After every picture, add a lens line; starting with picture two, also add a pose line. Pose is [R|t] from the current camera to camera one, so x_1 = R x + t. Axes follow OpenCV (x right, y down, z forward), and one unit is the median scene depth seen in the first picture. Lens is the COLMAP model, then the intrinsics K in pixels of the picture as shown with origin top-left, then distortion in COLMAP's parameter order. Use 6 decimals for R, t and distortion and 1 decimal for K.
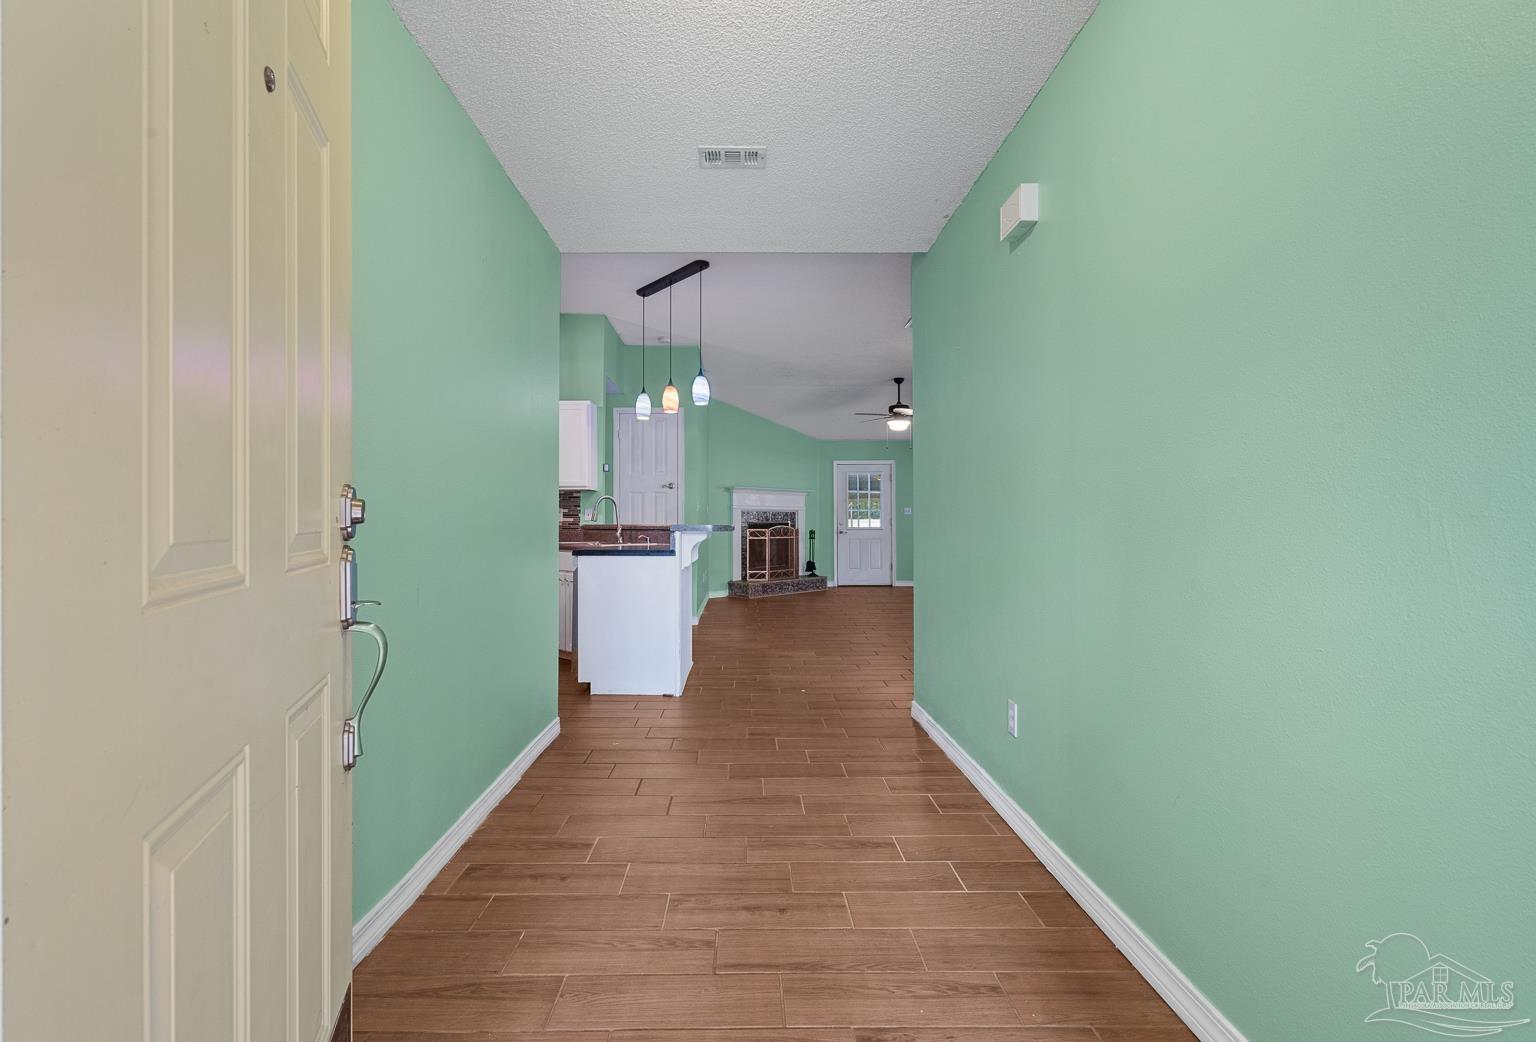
lens RADIAL K [[712.3, 0, 756.2], [0, 712.3, 524.1], [0, 0, 1]] dist [0.001136, 0.000005]
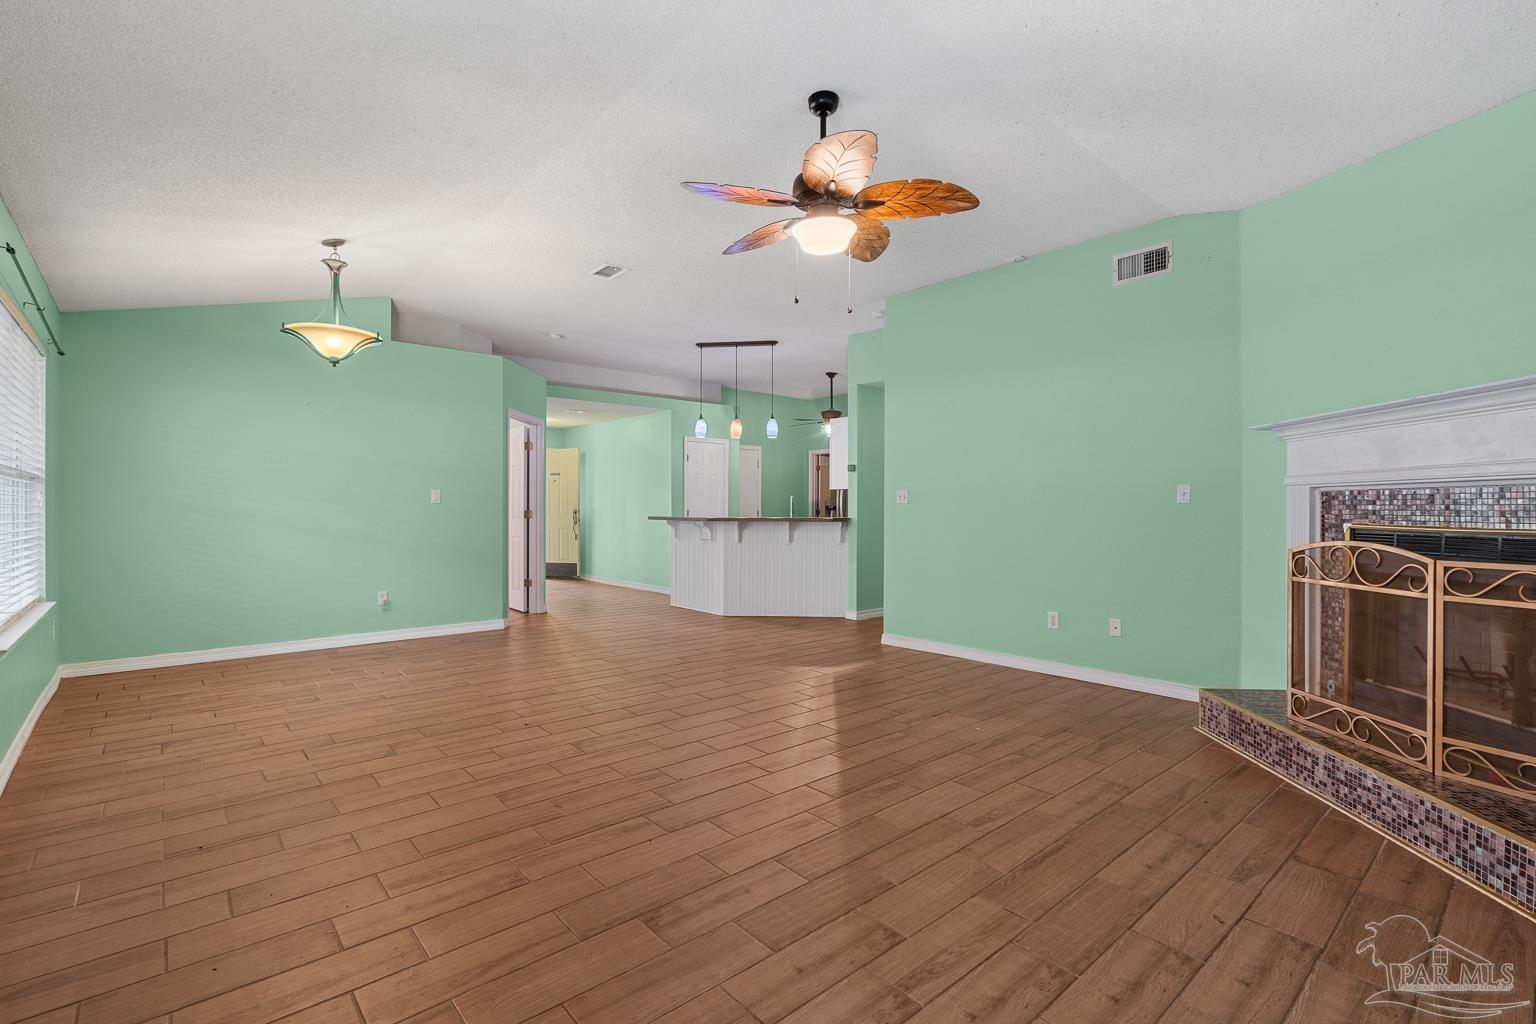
lens RADIAL K [[696.6, 0, 763.6], [0, 696.6, 506.2], [0, 0, 1]] dist [-0.003954, 0.001938]
pose [[-0.765077, -0.008680, -0.643880, 0.352006], [-0.010725, 0.999942, -0.000736, -0.008359], [0.643849, 0.006342, -0.765126, 1.000013]]
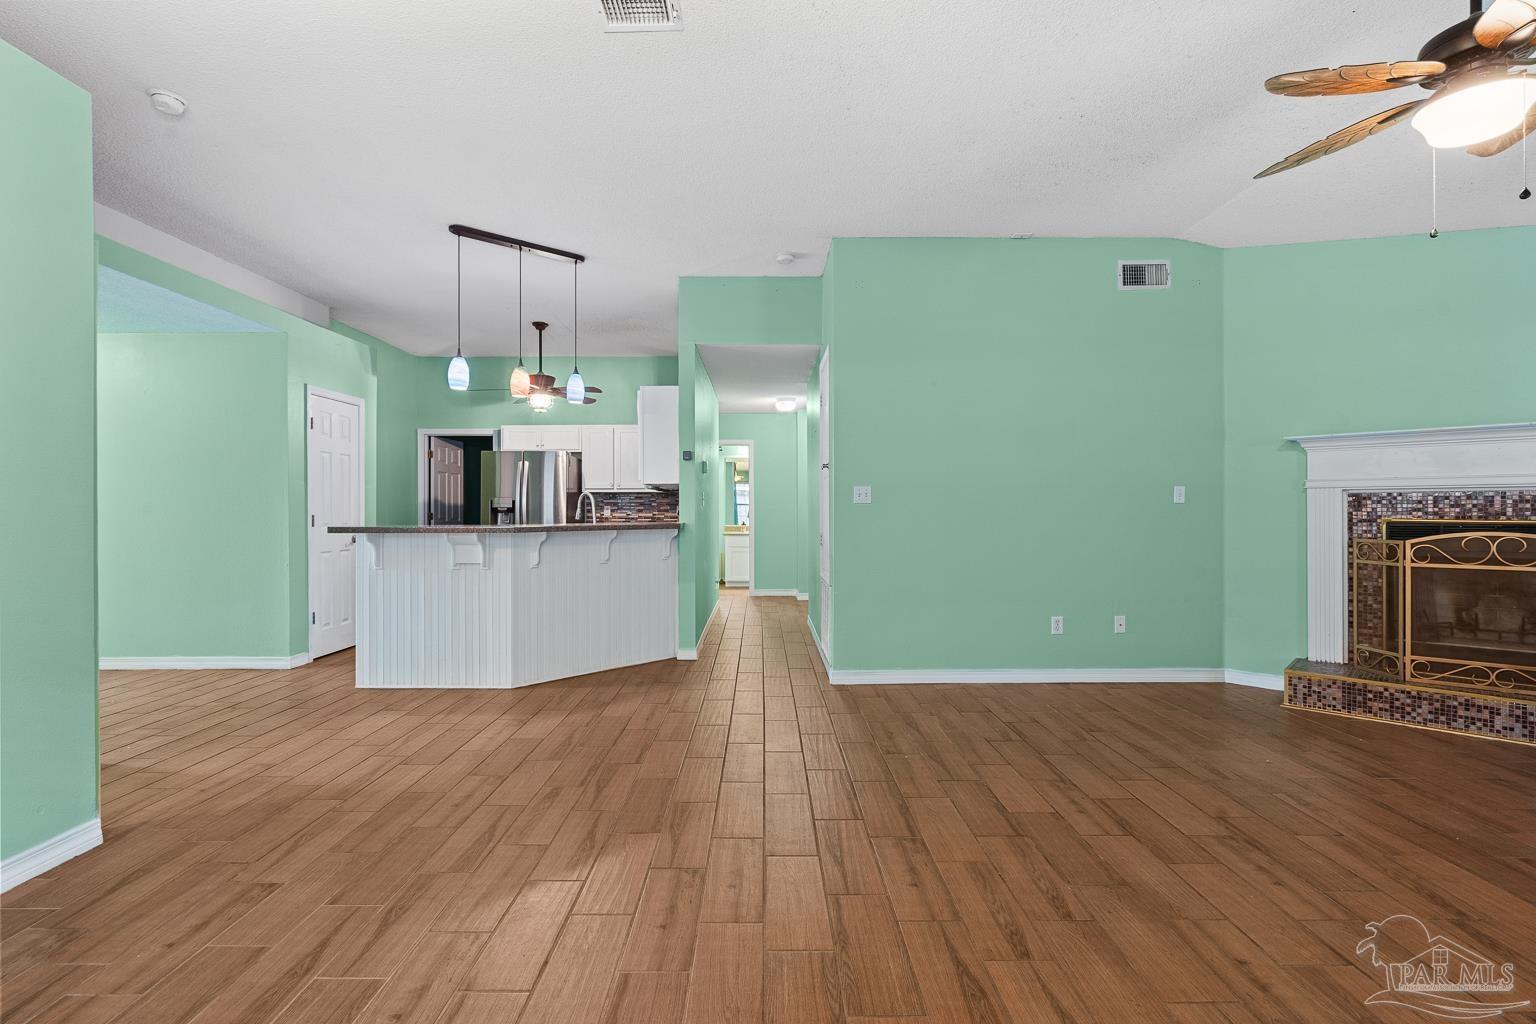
lens RADIAL K [[696.6, 0, 762.6], [0, 696.6, 508.5], [0, 0, 1]] dist [-0.003954, 0.001938]
pose [[-0.014399, -0.007683, -0.999867, 0.351142], [-0.003911, 0.999963, -0.007628, -0.005332], [0.999889, 0.003801, -0.014429, 0.621940]]
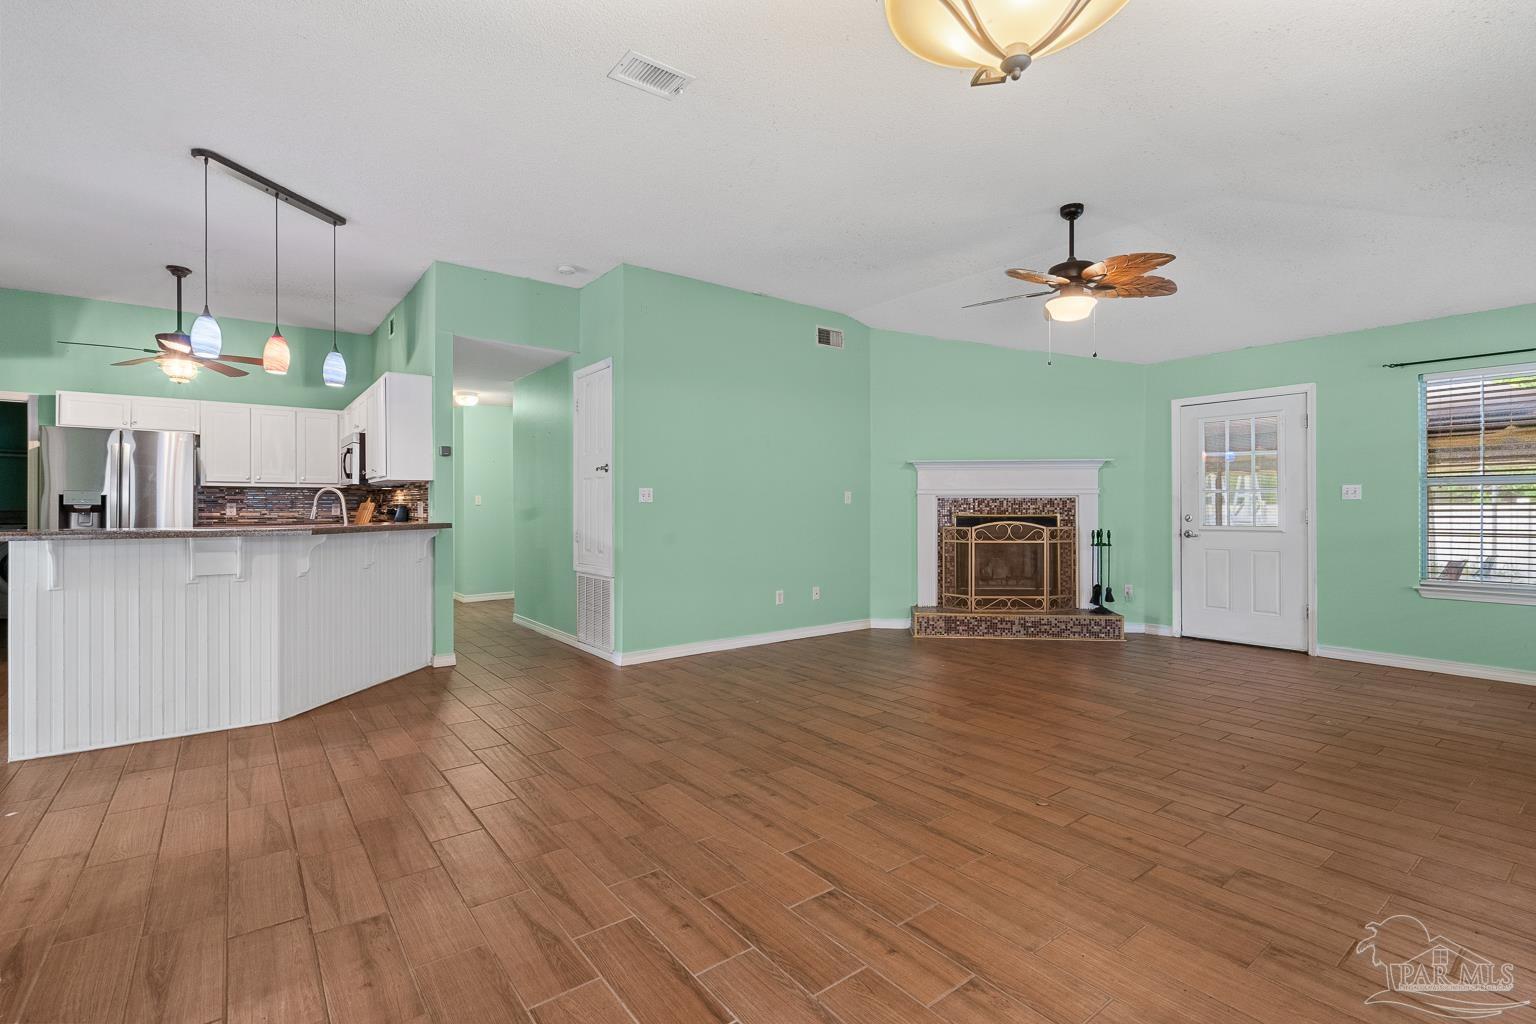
lens RADIAL K [[696.6, 0, 761.2], [0, 696.6, 508.5], [0, 0, 1]] dist [-0.003954, 0.001938]
pose [[0.593008, -0.005742, -0.805176, 0.359830], [0.000042, 0.999975, -0.007100, -0.004660], [0.805197, 0.004176, 0.592993, 0.462870]]
